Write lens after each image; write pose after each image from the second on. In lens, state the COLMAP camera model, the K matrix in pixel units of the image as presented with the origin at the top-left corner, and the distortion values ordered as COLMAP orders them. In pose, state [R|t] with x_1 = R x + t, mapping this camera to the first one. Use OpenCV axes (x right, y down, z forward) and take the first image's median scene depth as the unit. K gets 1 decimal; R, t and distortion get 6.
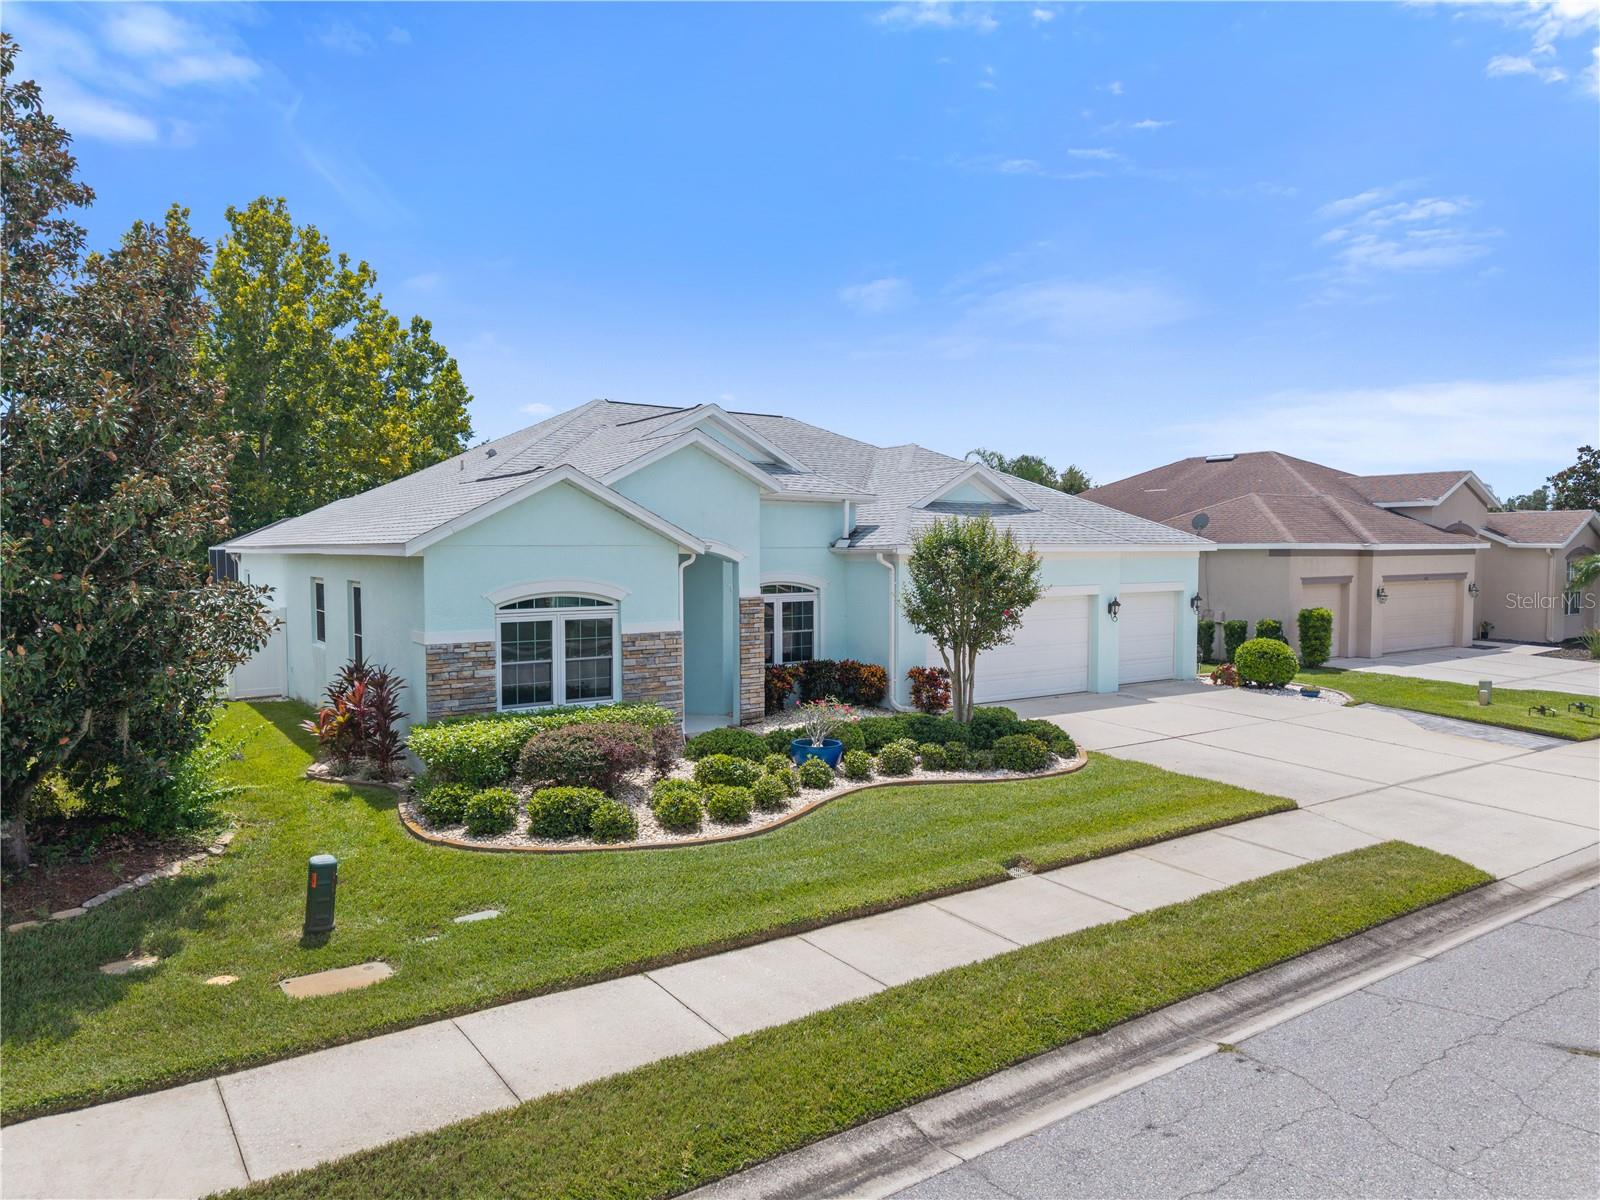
lens RADIAL K [[1073.2, 0, 794.4], [0, 1073.2, 595.8], [0, 0, 1]] dist [0.024463, -0.023969]
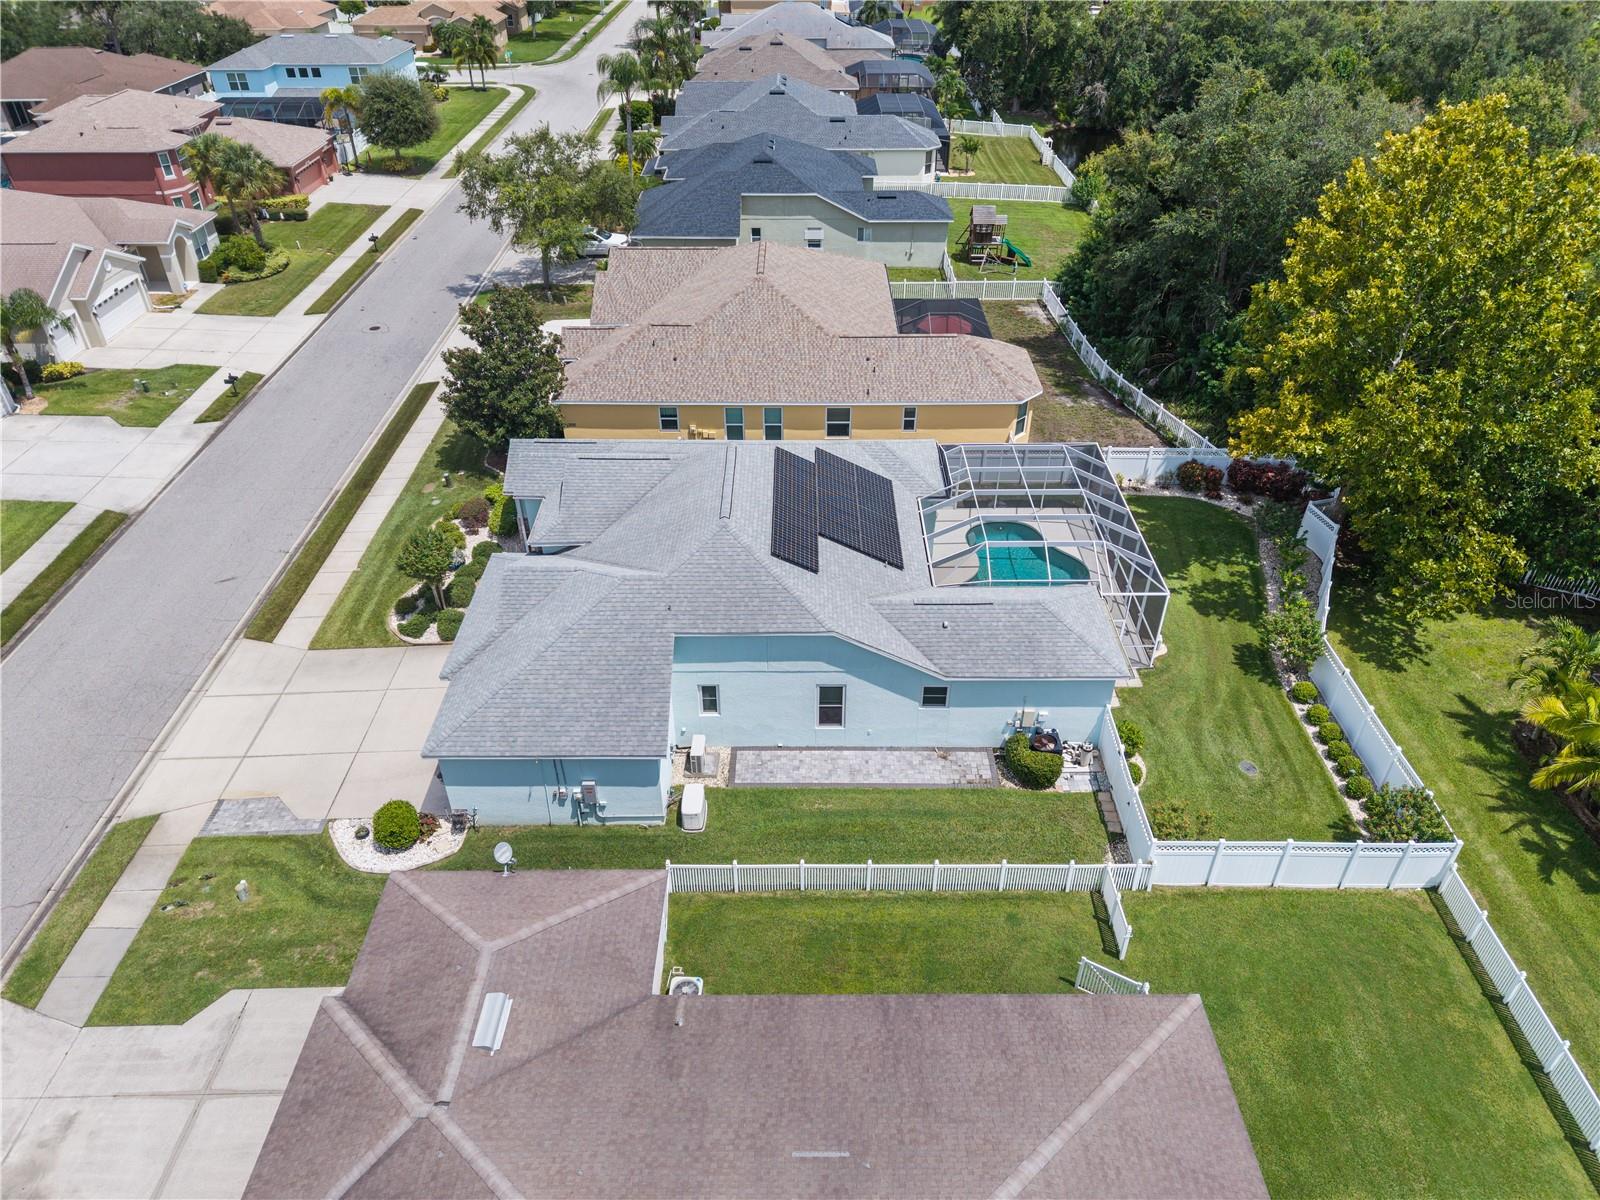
lens RADIAL K [[1073.2, 0, 794.1], [0, 1073.2, 605.2], [0, 0, 1]] dist [0.024463, -0.023969]
pose [[-0.571588, 0.483060, -0.663280, 1.459971], [-0.031416, 0.794868, 0.605968, -1.527684], [0.819939, 0.367202, -0.439161, 3.042458]]
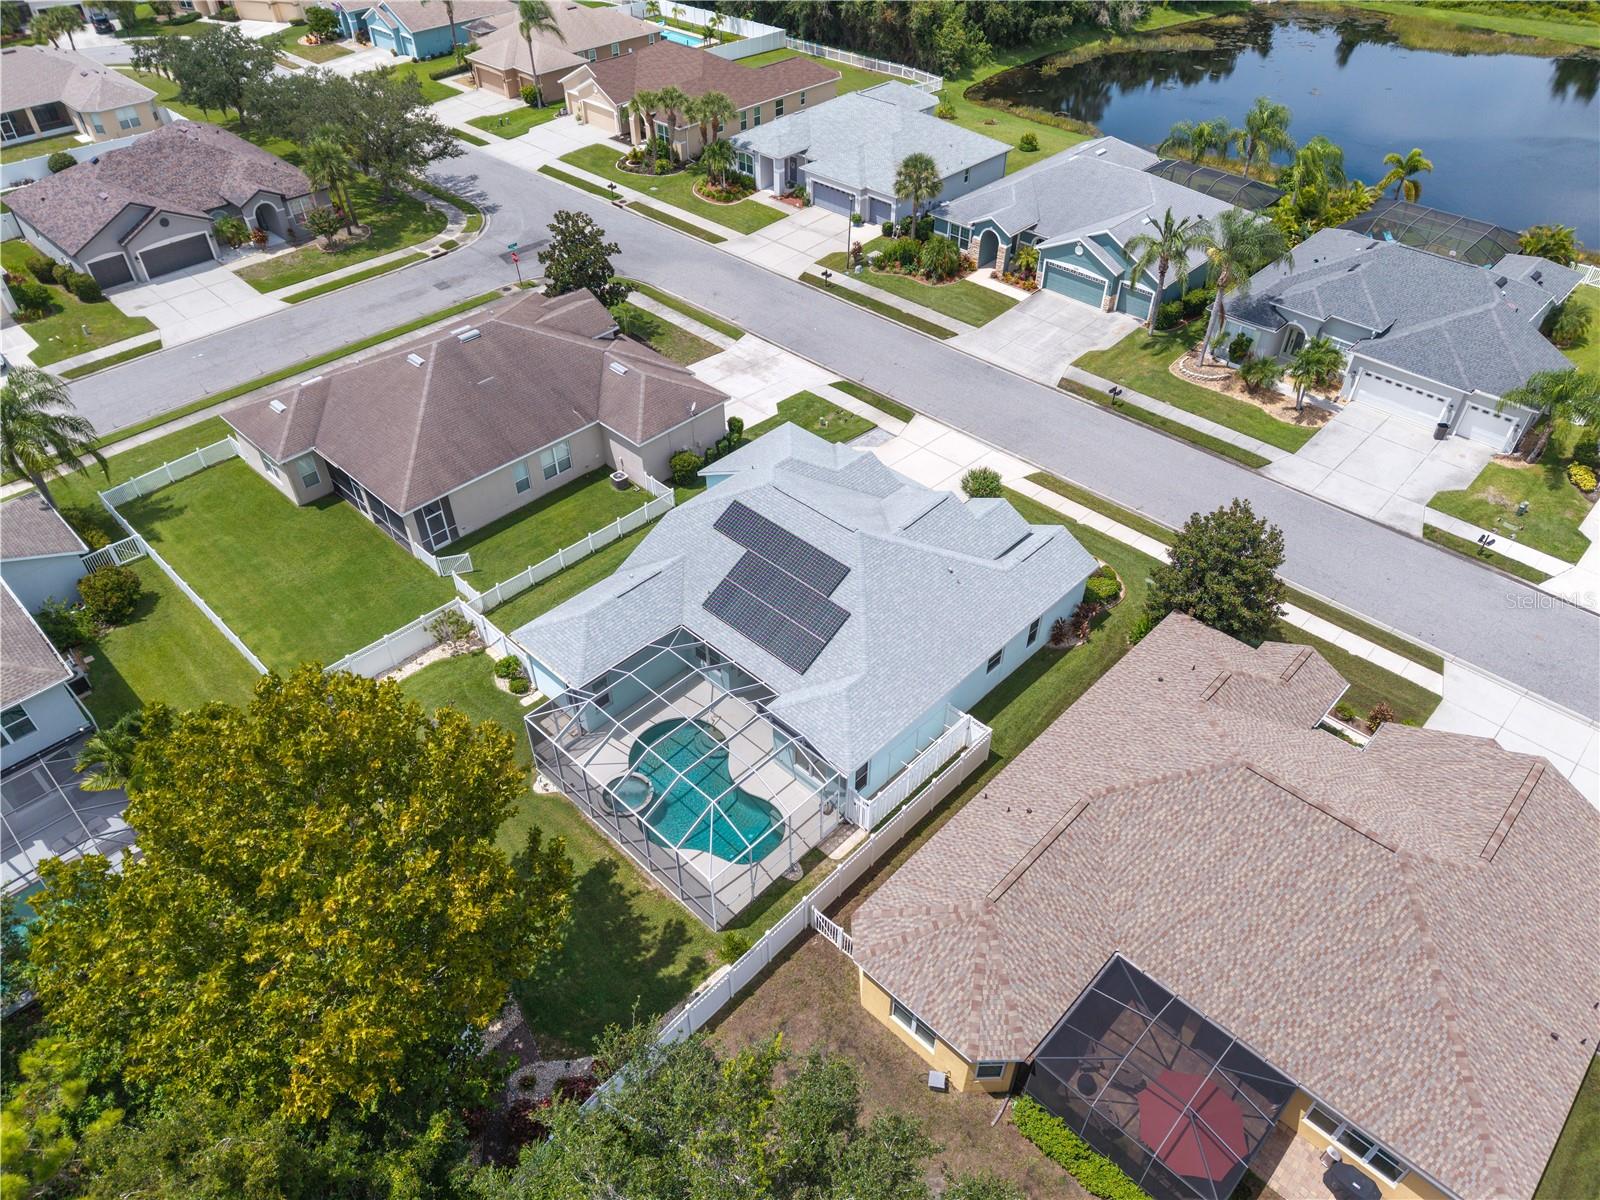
lens RADIAL K [[1073.2, 0, 797.6], [0, 1073.2, 600.5], [0, 0, 1]] dist [0.024463, -0.023969]
pose [[-0.196694, -0.644706, 0.738692, -2.652993], [0.046019, 0.746509, 0.663782, -2.191386], [-0.979384, 0.164556, -0.117165, 2.241883]]
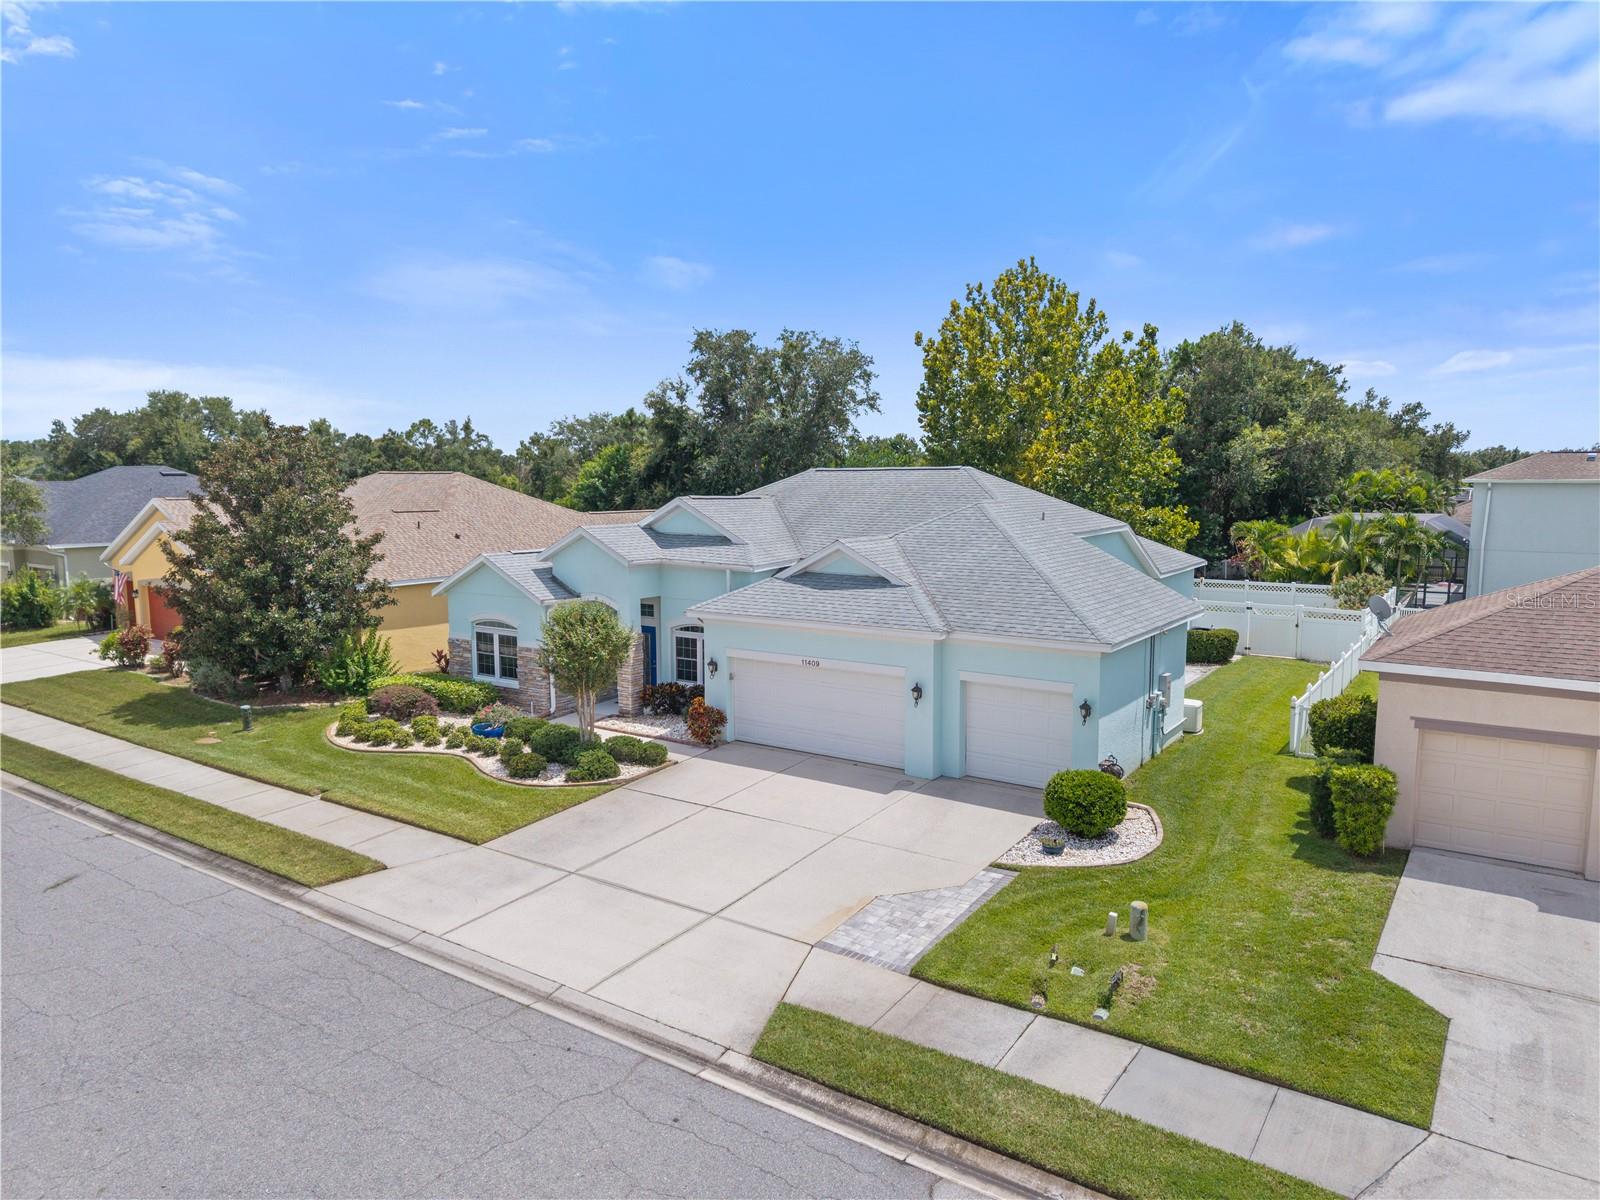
lens RADIAL K [[1073.2, 0, 798.2], [0, 1073.2, 606.3], [0, 0, 1]] dist [0.024463, -0.023969]
pose [[0.353994, 0.117721, -0.927809, 1.782977], [-0.037443, 0.993035, 0.111710, -0.266925], [0.934498, -0.004804, 0.355936, 0.853675]]
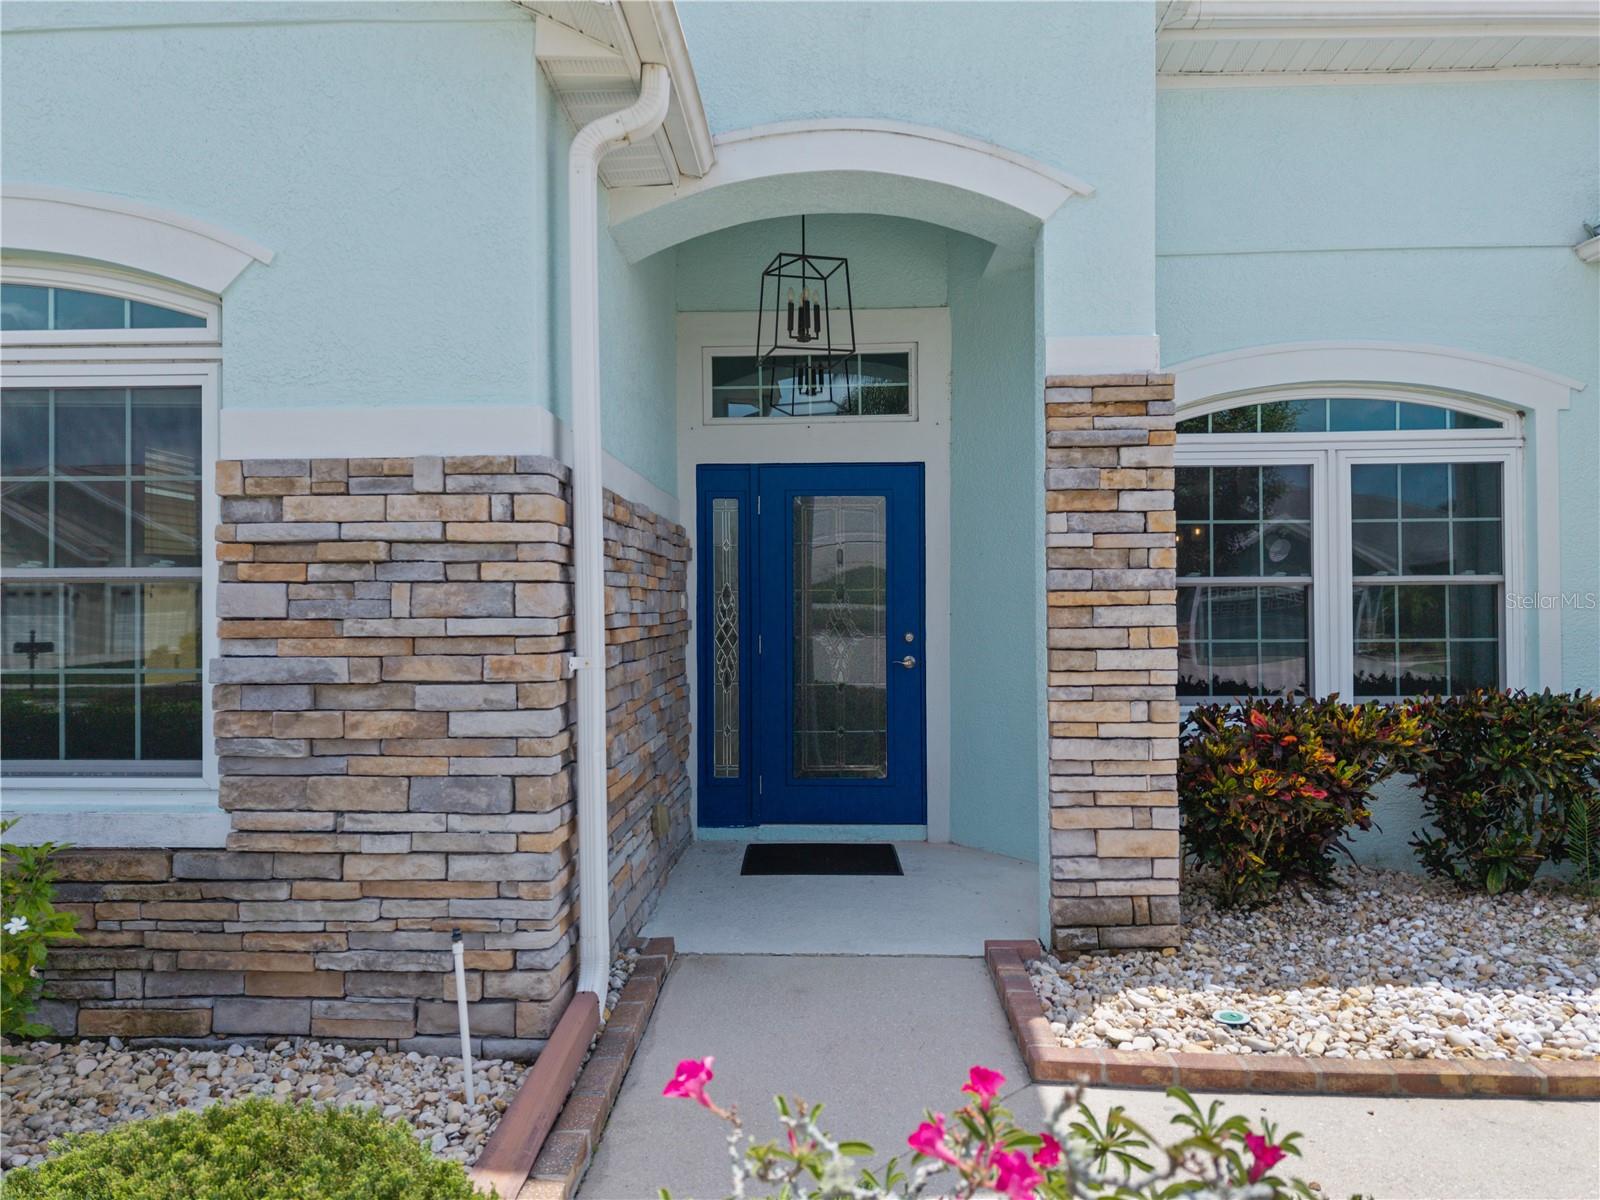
lens RADIAL K [[1073.2, 0, 783.7], [0, 1073.2, 595.0], [0, 0, 1]] dist [0.024463, -0.023969]
pose [[0.796508, -0.007613, -0.604580, 0.051130], [-0.025247, 0.998630, -0.045837, 0.072748], [0.604100, 0.051773, 0.795225, 0.964991]]
